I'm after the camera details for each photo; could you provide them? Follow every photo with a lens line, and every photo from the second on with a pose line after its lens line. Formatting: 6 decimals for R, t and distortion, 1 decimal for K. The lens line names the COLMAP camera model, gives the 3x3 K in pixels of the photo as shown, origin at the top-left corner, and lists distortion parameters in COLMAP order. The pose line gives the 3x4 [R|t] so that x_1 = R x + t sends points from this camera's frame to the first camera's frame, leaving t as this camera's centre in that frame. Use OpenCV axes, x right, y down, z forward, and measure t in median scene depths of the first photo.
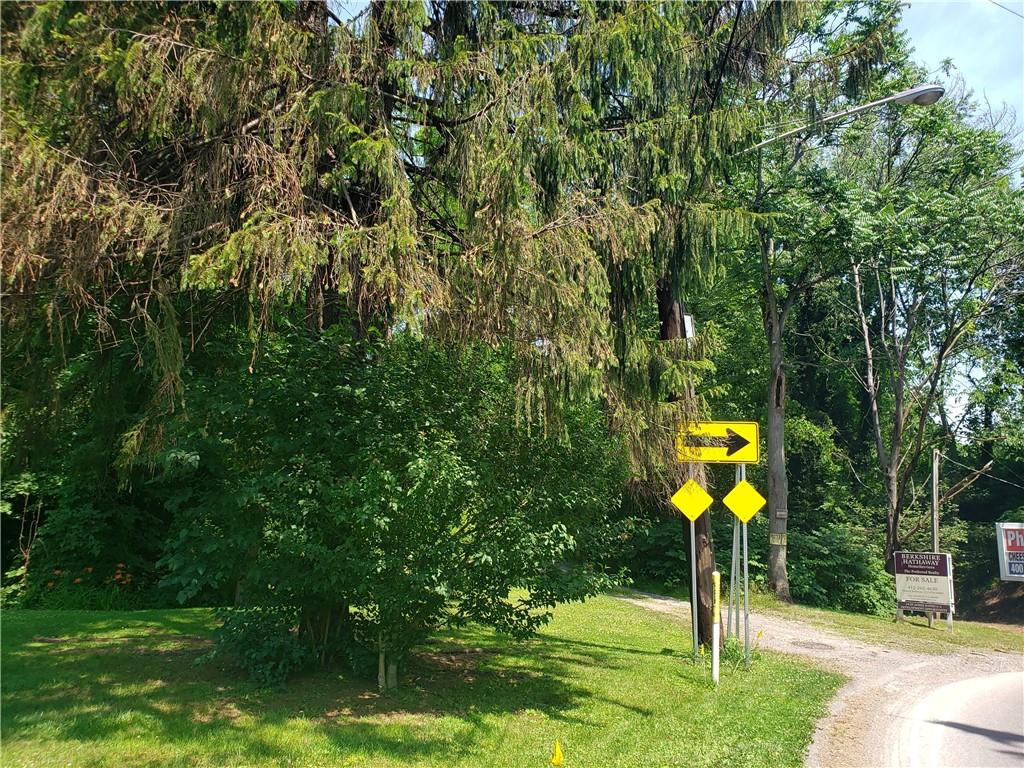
lens RADIAL K [[785.4, 0, 521.7], [0, 785.4, 402.7], [0, 0, 1]] dist [0.019576, -0.006634]
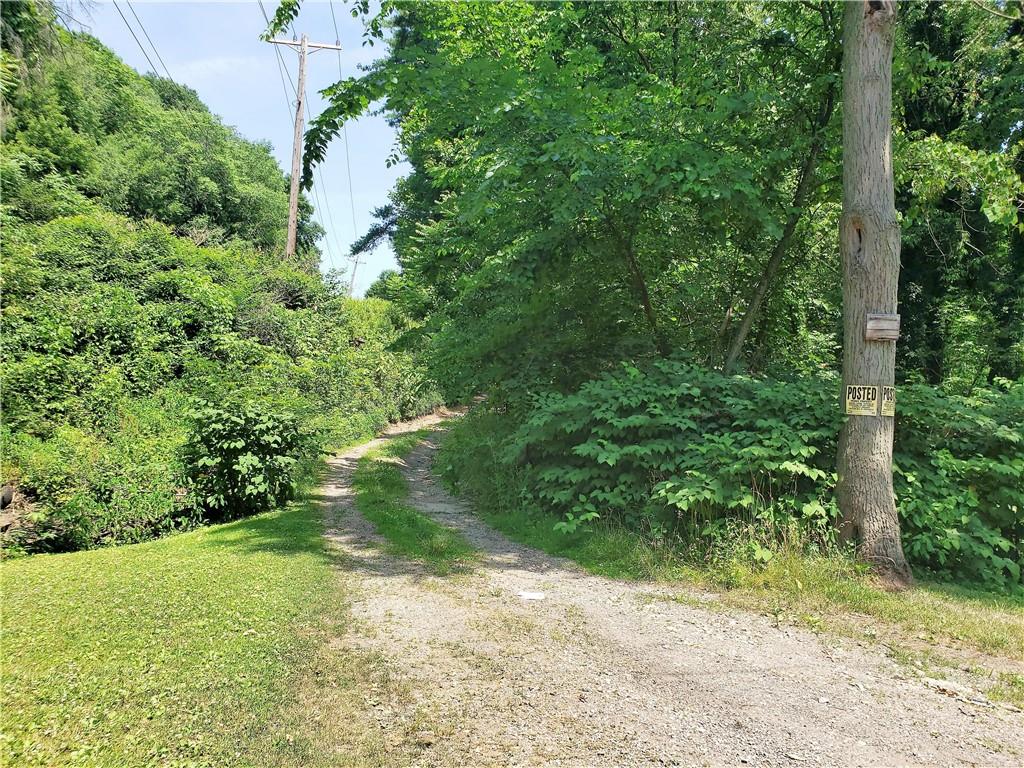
lens RADIAL K [[770.8, 0, 509.2], [0, 770.8, 392.0], [0, 0, 1]] dist [-0.052130, 0.098412]
pose [[0.992528, -0.020635, -0.120263, 0.225866], [0.030969, 0.995925, 0.084703, 0.147895], [0.118025, -0.087795, 0.989122, 0.701829]]
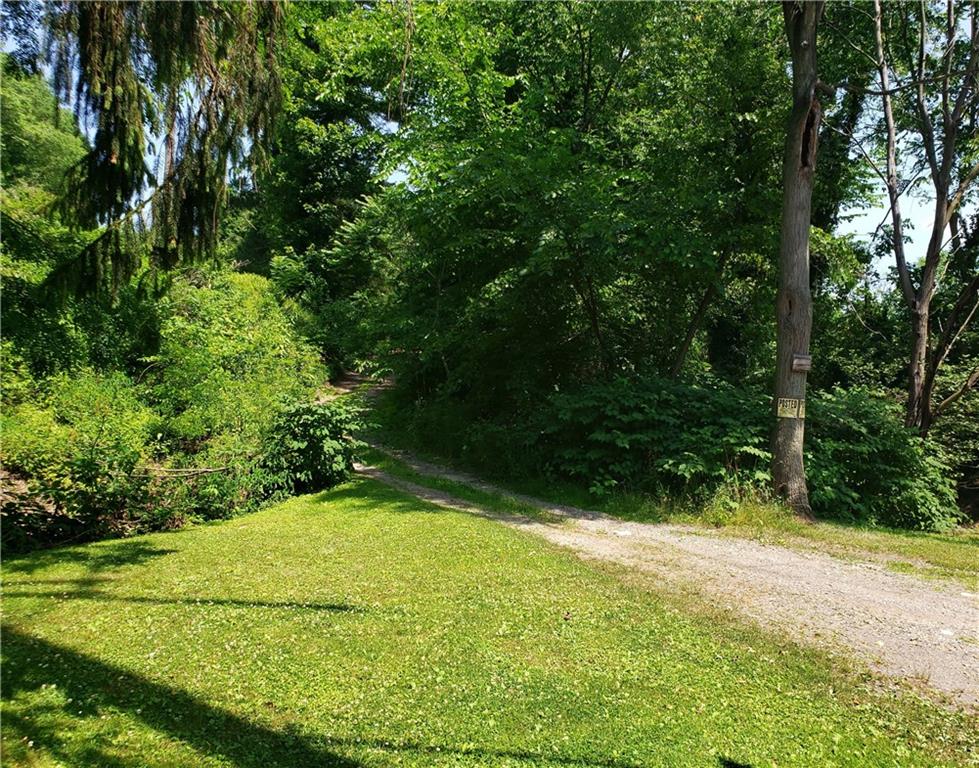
lens RADIAL K [[774.6, 0, 489.5], [0, 774.6, 384.0], [0, 0, 1]] dist [0.003232, -0.001741]
pose [[0.991686, -0.003494, 0.128635, 0.044432], [-0.012547, 0.992242, 0.123684, 0.098717], [-0.128069, -0.124270, 0.983949, 0.529132]]
